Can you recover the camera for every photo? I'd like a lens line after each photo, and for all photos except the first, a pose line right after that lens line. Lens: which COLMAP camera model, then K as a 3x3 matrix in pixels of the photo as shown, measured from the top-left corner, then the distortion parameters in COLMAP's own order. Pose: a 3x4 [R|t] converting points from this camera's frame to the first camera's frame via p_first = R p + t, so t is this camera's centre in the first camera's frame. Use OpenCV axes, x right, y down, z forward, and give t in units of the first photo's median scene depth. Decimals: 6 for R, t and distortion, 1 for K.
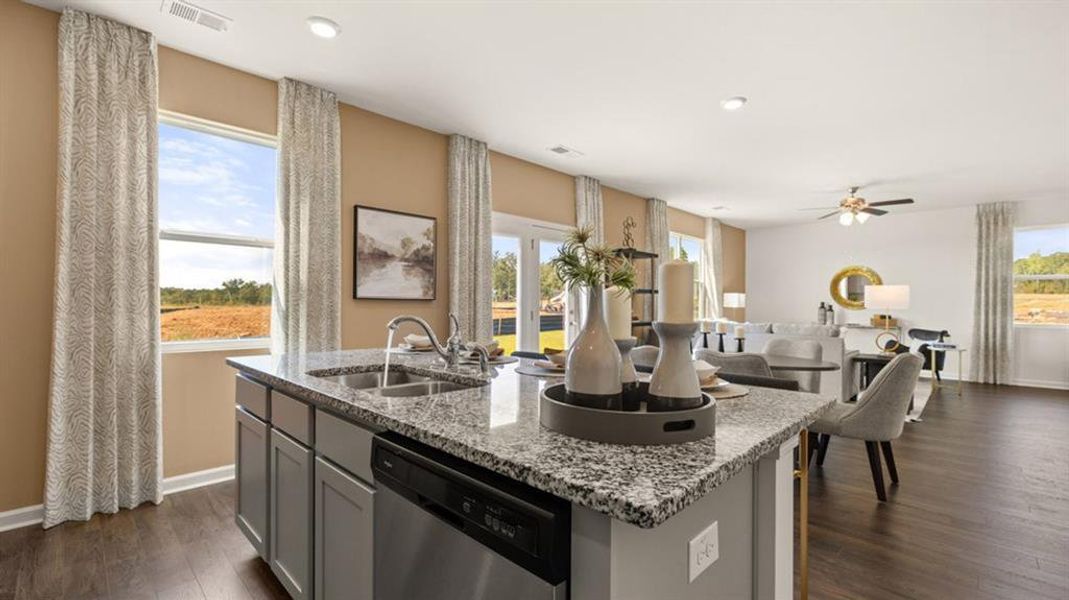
lens RADIAL K [[459.7, 0, 542.2], [0, 459.7, 301.1], [0, 0, 1]] dist [-0.001087, -0.000399]
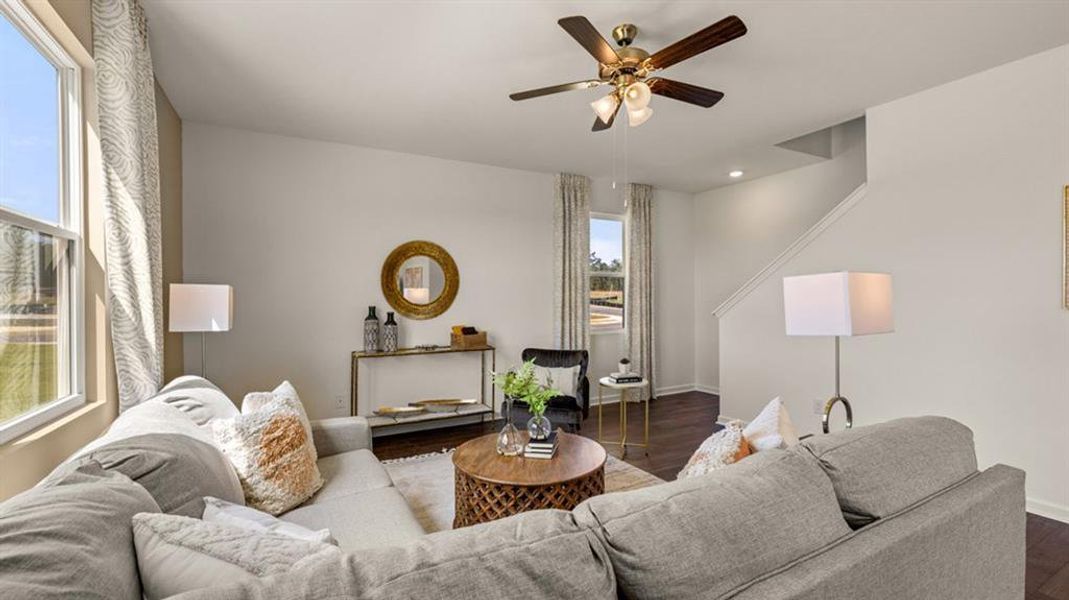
lens RADIAL K [[459.7, 0, 530.8], [0, 459.7, 298.2], [0, 0, 1]] dist [-0.001087, -0.000399]
pose [[0.296914, -0.007955, 0.954871, 0.389088], [0.003852, 0.999967, 0.007133, -0.020420], [-0.954896, 0.001560, 0.296935, 1.432525]]
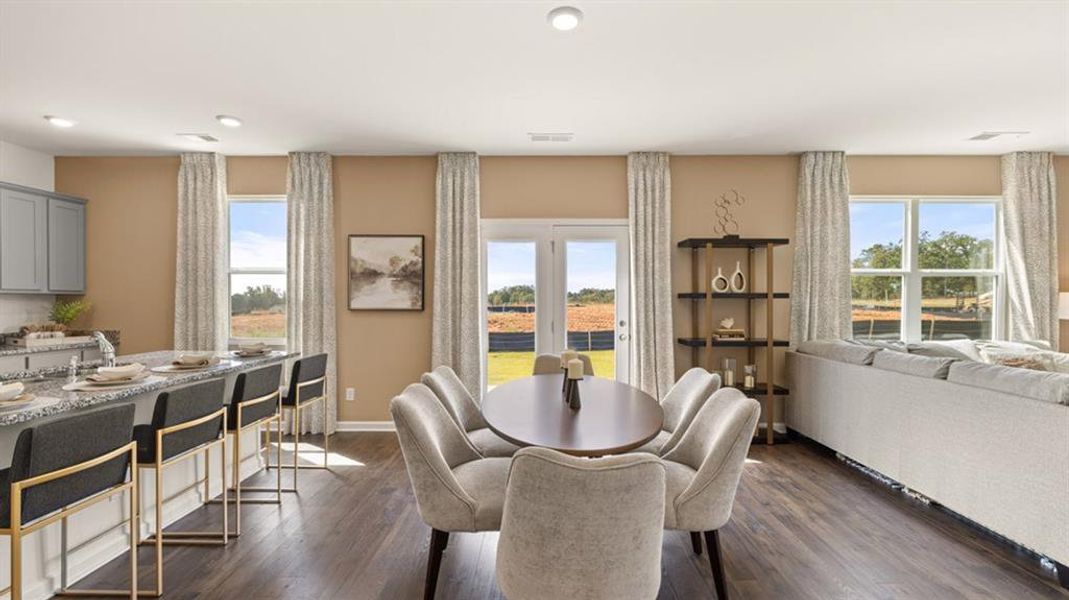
lens RADIAL K [[459.7, 0, 534.6], [0, 459.7, 306.6], [0, 0, 1]] dist [-0.001087, -0.000399]
pose [[0.687331, 0.009594, -0.726281, 0.752408], [0.005269, 0.999821, 0.018193, -0.030024], [0.726325, -0.016331, 0.687157, 0.445489]]
